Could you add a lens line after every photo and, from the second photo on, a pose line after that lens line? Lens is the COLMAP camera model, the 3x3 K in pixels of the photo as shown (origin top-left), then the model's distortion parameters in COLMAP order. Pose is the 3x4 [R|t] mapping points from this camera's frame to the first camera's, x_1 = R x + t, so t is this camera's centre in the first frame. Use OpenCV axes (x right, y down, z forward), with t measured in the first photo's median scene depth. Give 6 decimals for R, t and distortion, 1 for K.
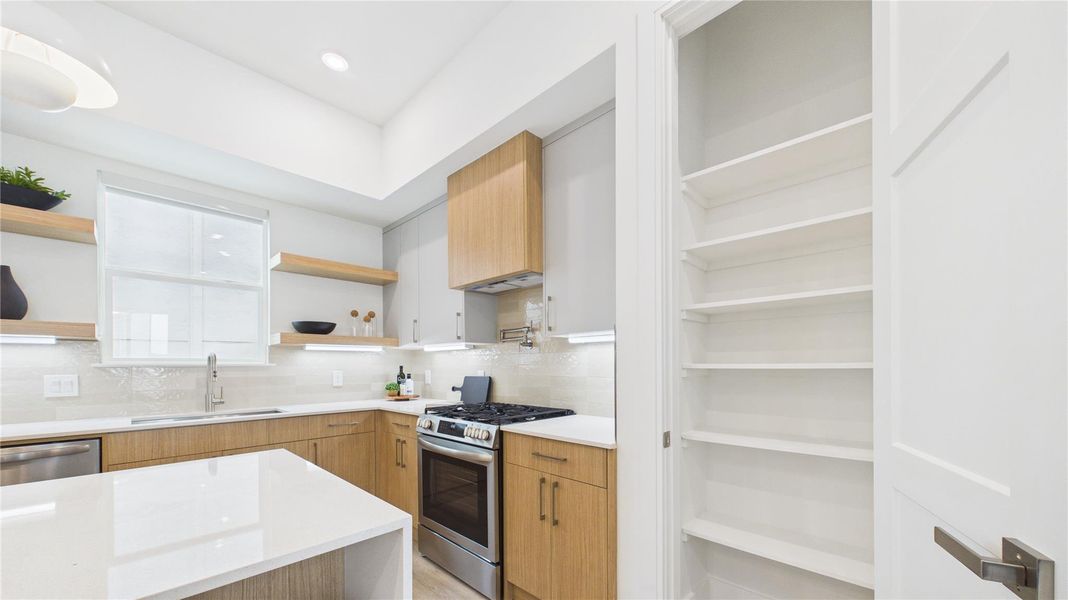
lens RADIAL K [[390.8, 0, 535.5], [0, 390.8, 364.7], [0, 0, 1]] dist [0.001838, -0.000119]
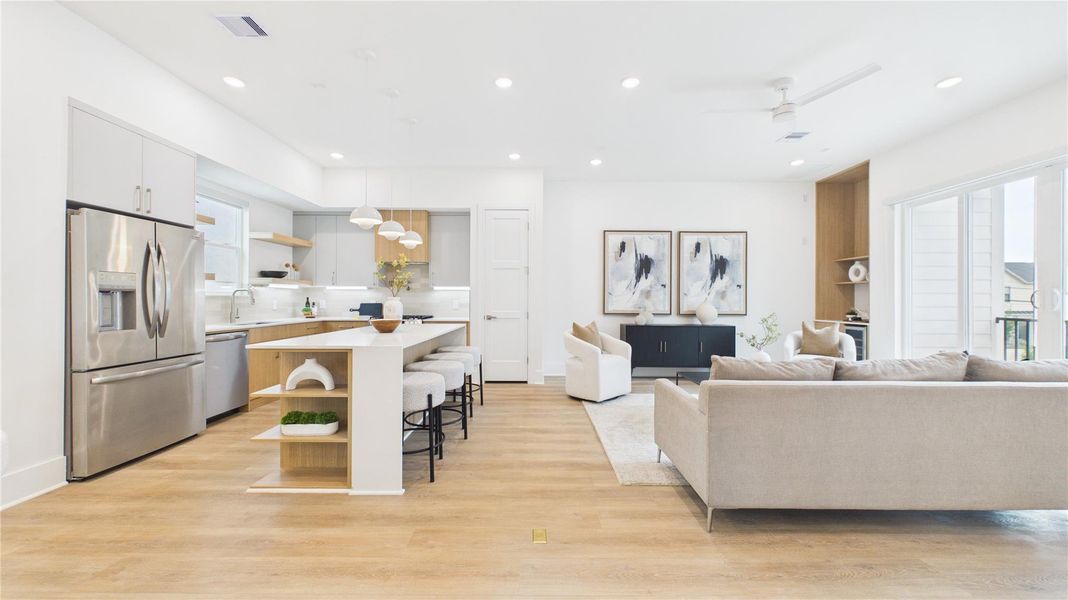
lens RADIAL K [[390.8, 0, 535.2], [0, 390.8, 299.2], [0, 0, 1]] dist [0.001838, -0.000119]
pose [[0.722075, 0.008008, 0.691768, -1.125319], [-0.009018, 0.999957, -0.002162, 0.007834], [-0.691756, -0.004677, 0.722116, -1.220449]]
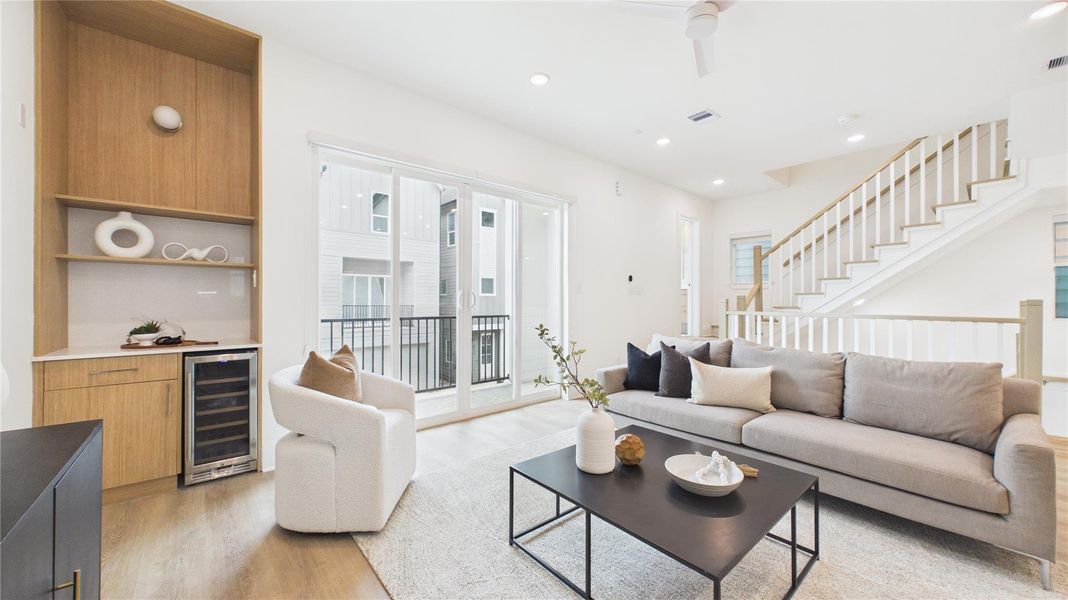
lens RADIAL K [[390.8, 0, 534.0], [0, 390.8, 299.0], [0, 0, 1]] dist [0.001838, -0.000119]
pose [[-0.995634, 0.001892, 0.093328, 0.678888], [0.001470, 0.999988, -0.004588, -0.003538], [-0.093336, -0.004431, -0.995625, 0.058560]]
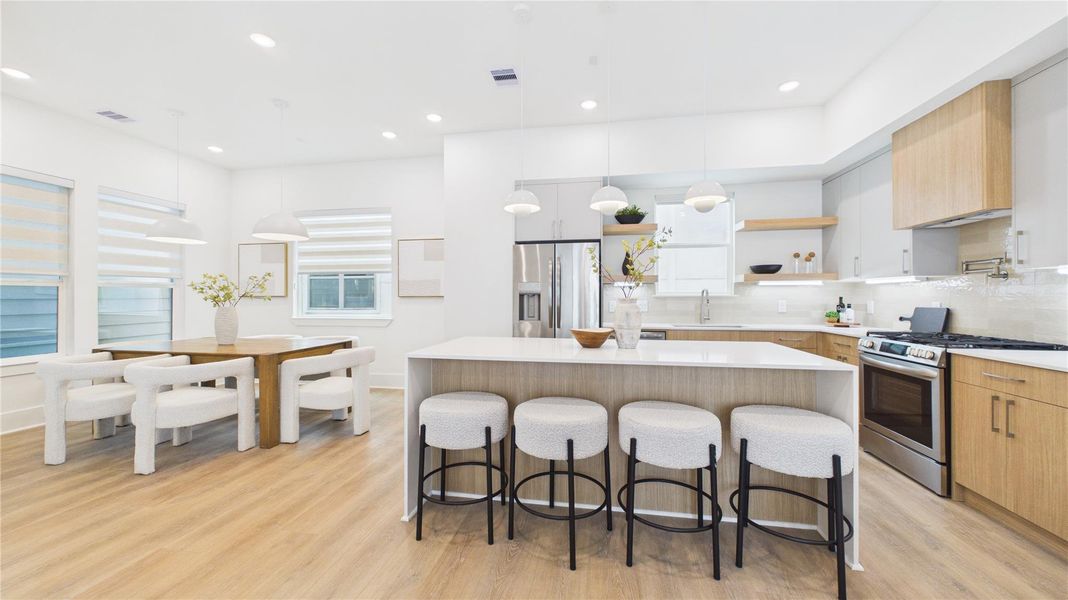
lens RADIAL K [[390.8, 0, 533.4], [0, 390.8, 295.3], [0, 0, 1]] dist [0.001838, -0.000119]
pose [[0.554409, 0.002718, -0.832240, 0.158083], [-0.000979, 0.999996, 0.002613, -0.005183], [0.832244, -0.000634, 0.554410, -0.548881]]
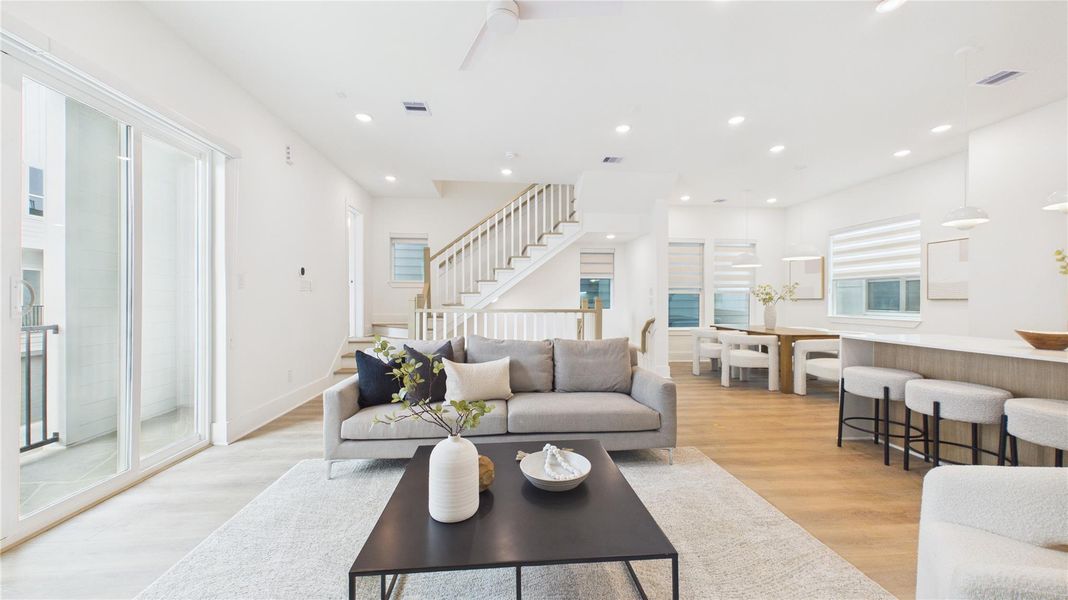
lens RADIAL K [[390.8, 0, 532.8], [0, 390.8, 299.6], [0, 0, 1]] dist [0.001838, -0.000119]
pose [[-0.655875, 0.005146, -0.754852, 0.998601], [0.002689, 0.999986, 0.004480, -0.005513], [0.754865, 0.000909, -0.655880, -0.227352]]
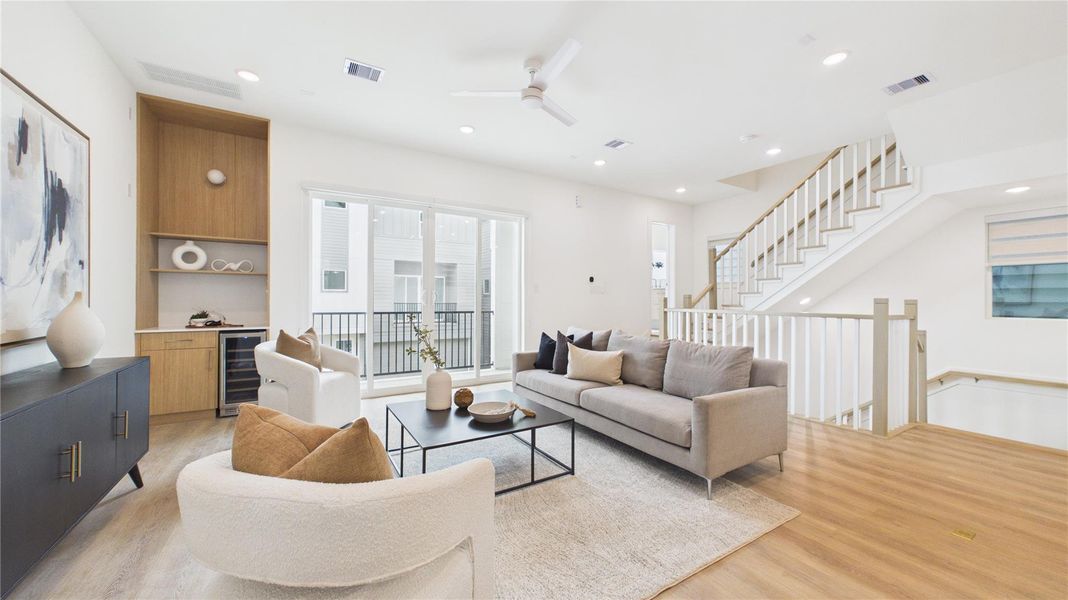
lens RADIAL K [[390.8, 0, 534.0], [0, 390.8, 297.4], [0, 0, 1]] dist [0.001838, -0.000119]
pose [[-0.968215, 0.000320, 0.250121, 0.076686], [-0.001221, 0.999981, -0.006006, 0.002228], [-0.250118, -0.006121, -0.968196, 0.333520]]
